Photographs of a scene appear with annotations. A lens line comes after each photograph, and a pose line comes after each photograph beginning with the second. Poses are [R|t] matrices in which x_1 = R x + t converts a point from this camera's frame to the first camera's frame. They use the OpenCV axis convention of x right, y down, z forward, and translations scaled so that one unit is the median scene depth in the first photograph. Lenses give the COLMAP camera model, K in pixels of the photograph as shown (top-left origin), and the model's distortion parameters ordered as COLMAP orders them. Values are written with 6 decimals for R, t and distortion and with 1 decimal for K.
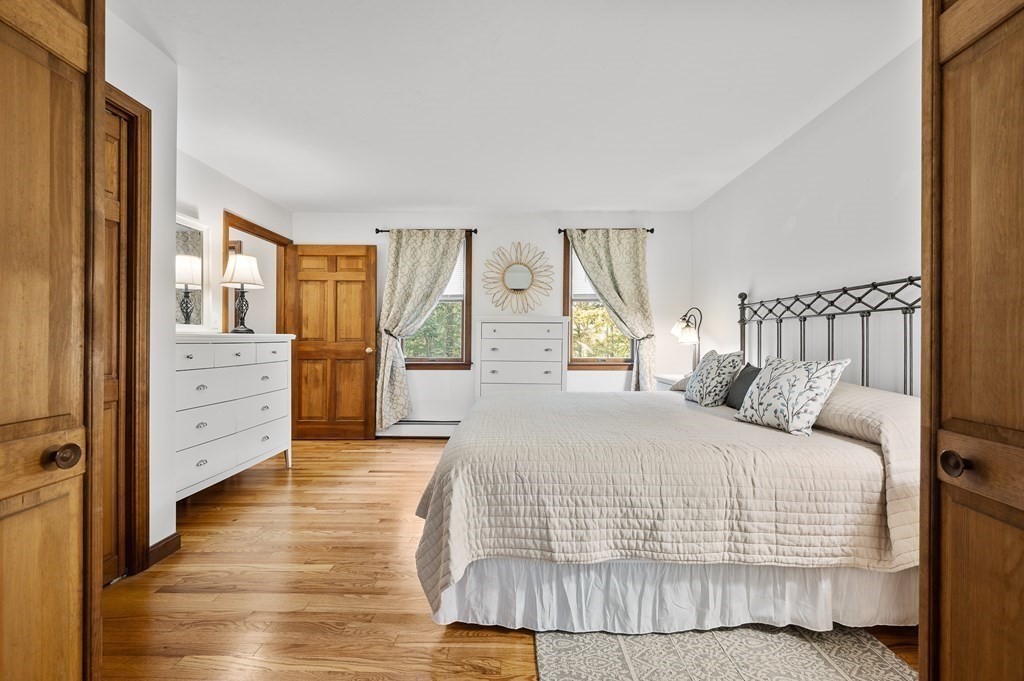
lens RADIAL K [[423.7, 0, 511.2], [0, 423.7, 338.1], [0, 0, 1]] dist [-0.001118, -0.000223]
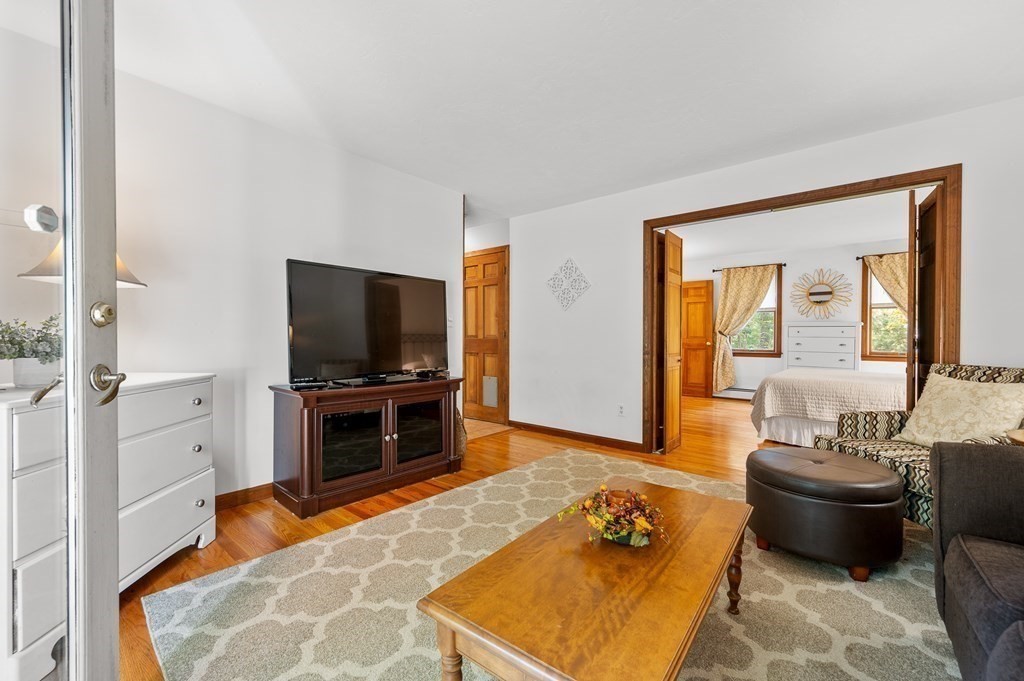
lens RADIAL K [[423.7, 0, 508.8], [0, 423.7, 337.3], [0, 0, 1]] dist [-0.001118, -0.000223]
pose [[0.773504, 0.003674, -0.633781, 0.110427], [0.001589, 0.999969, 0.007735, -0.010342], [0.633790, -0.006990, 0.773474, -0.775812]]
